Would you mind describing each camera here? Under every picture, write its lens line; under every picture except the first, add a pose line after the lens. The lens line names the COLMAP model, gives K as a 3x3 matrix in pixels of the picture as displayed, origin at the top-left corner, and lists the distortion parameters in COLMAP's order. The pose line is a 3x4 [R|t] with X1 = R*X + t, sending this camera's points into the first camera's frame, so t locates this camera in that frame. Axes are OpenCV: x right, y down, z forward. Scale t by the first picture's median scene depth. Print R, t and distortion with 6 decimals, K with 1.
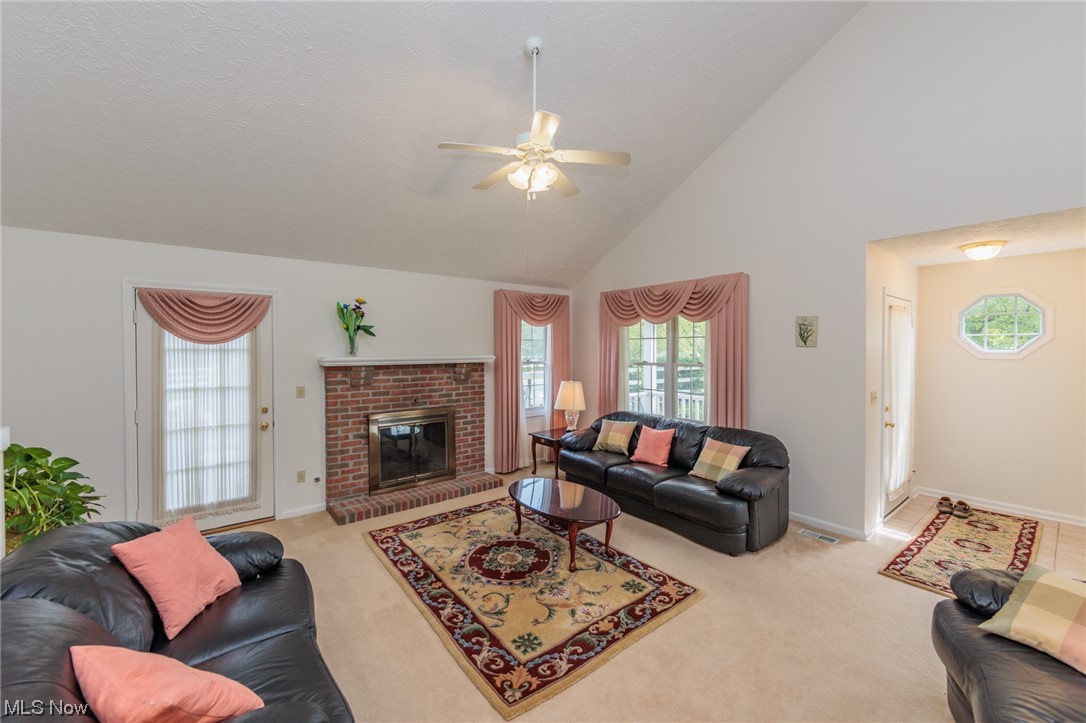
lens RADIAL K [[427.5, 0, 546.5], [0, 427.5, 355.7], [0, 0, 1]] dist [0.000256, -0.001113]
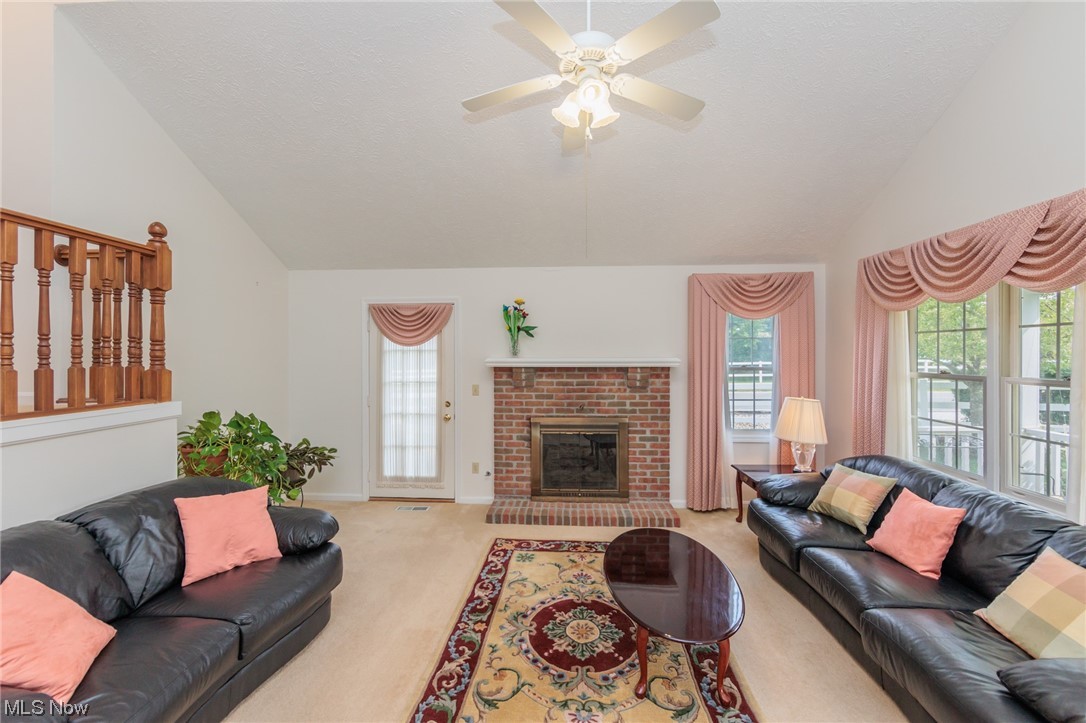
lens RADIAL K [[427.5, 0, 544.4], [0, 427.5, 354.1], [0, 0, 1]] dist [0.000256, -0.001113]
pose [[0.740626, 0.004312, -0.671903, 0.305609], [-0.010586, 0.999930, -0.005251, -0.002022], [0.671834, 0.011001, 0.740620, 0.339372]]
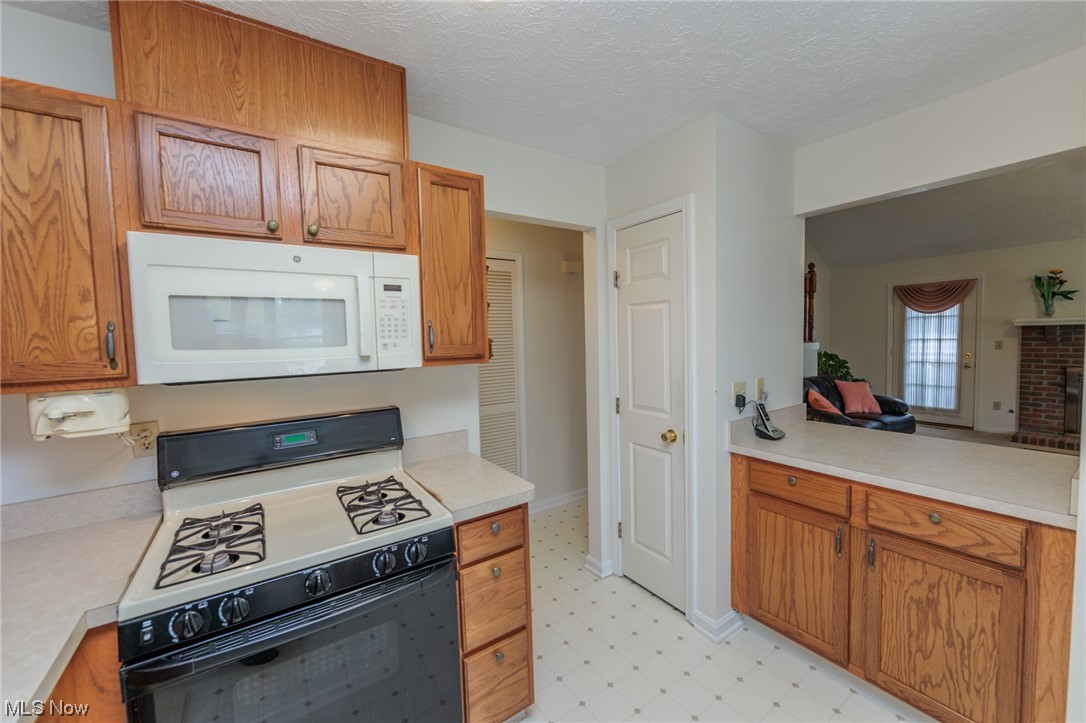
lens RADIAL K [[427.5, 0, 545.0], [0, 427.5, 357.7], [0, 0, 1]] dist [0.000256, -0.001113]
pose [[-0.073620, 0.058317, -0.995580, 0.982479], [0.012326, 0.998266, 0.057563, 0.031505], [0.997210, -0.008033, -0.074211, -0.388875]]
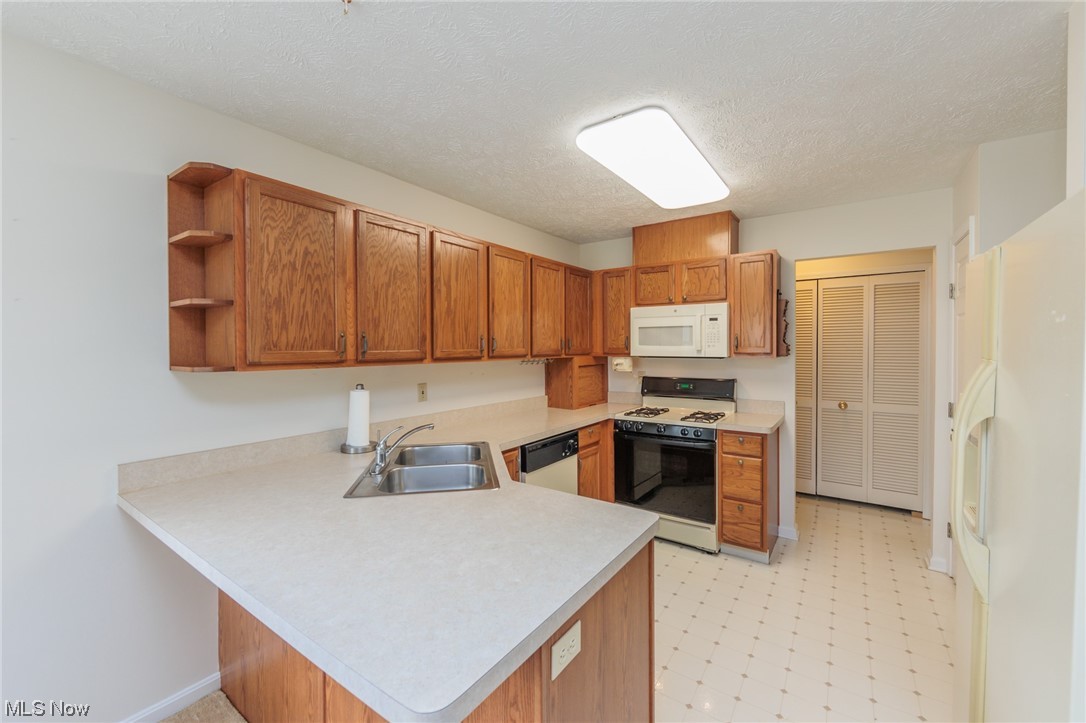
lens RADIAL K [[427.5, 0, 533.5], [0, 427.5, 359.7], [0, 0, 1]] dist [0.000256, -0.001113]
pose [[-0.965790, 0.016290, -0.258813, 1.162299], [0.004088, 0.998857, 0.047616, 0.026354], [0.259293, 0.044929, -0.964753, 0.169573]]
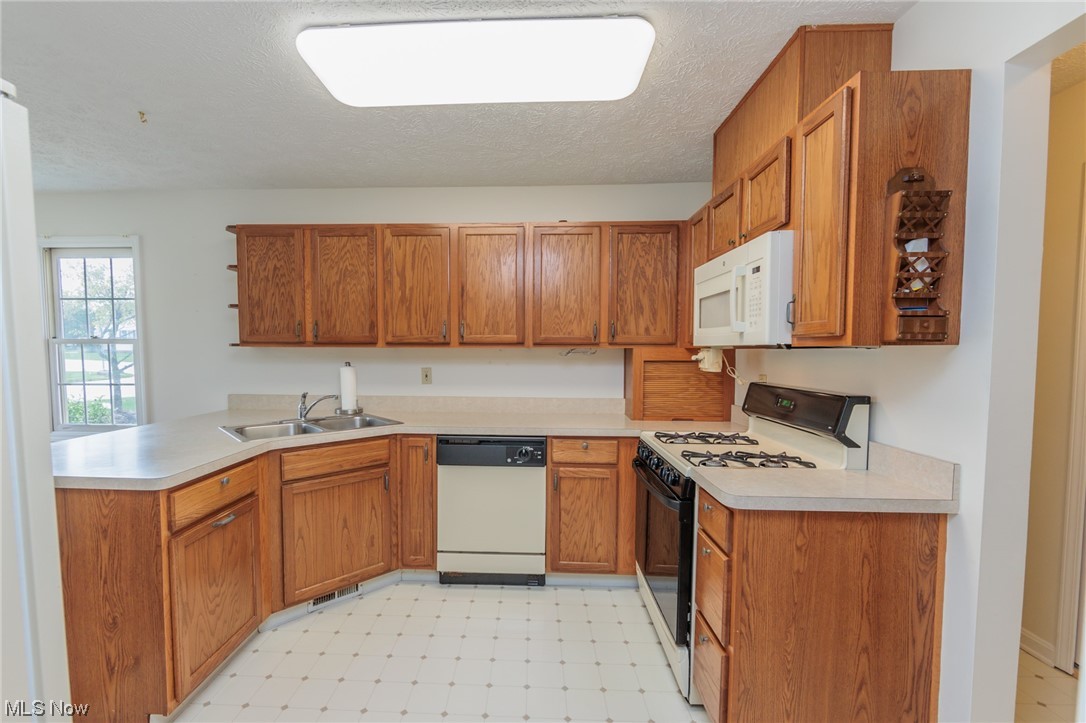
lens RADIAL K [[453.3, 0, 514.4], [0, 453.3, 378.6], [0, 0, 1]] dist [0.000265, 0.000425]
pose [[-0.746396, -0.041176, 0.664227, 0.472209], [0.009330, 0.997339, 0.072310, 0.061121], [-0.665437, 0.060169, -0.744025, -0.054449]]
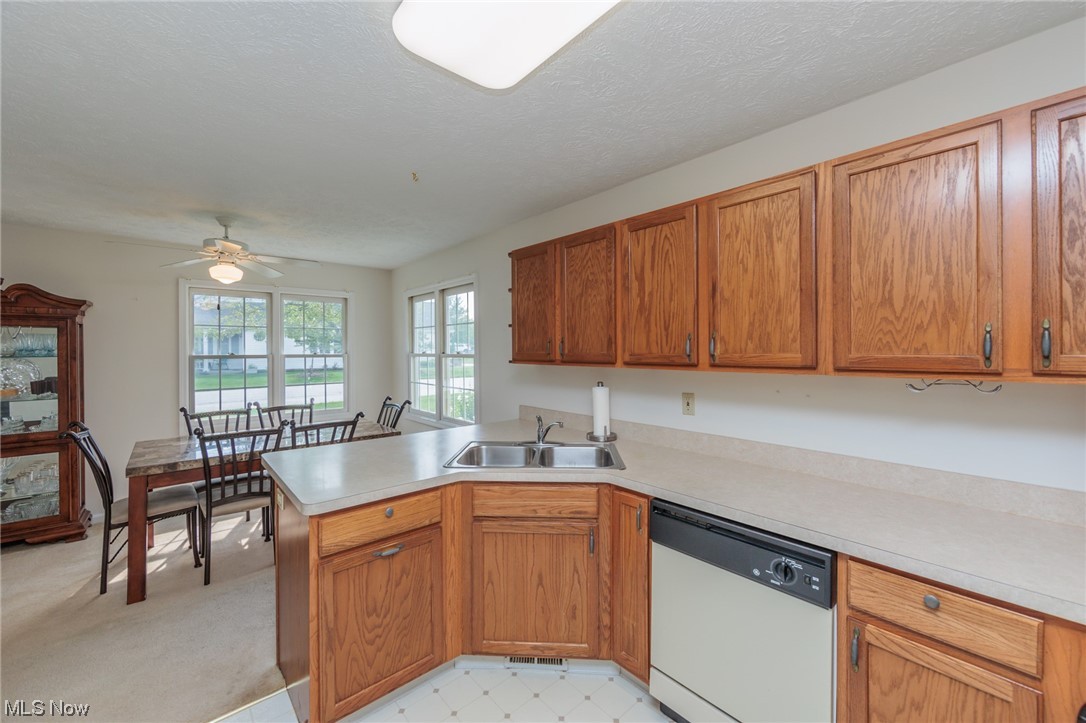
lens RADIAL K [[427.5, 0, 543.4], [0, 427.5, 352.5], [0, 0, 1]] dist [0.000256, -0.001113]
pose [[-0.043055, -0.004013, 0.999065, 0.559163], [0.020551, 0.999777, 0.004901, 0.035307], [-0.998861, 0.020742, -0.042963, -0.345382]]
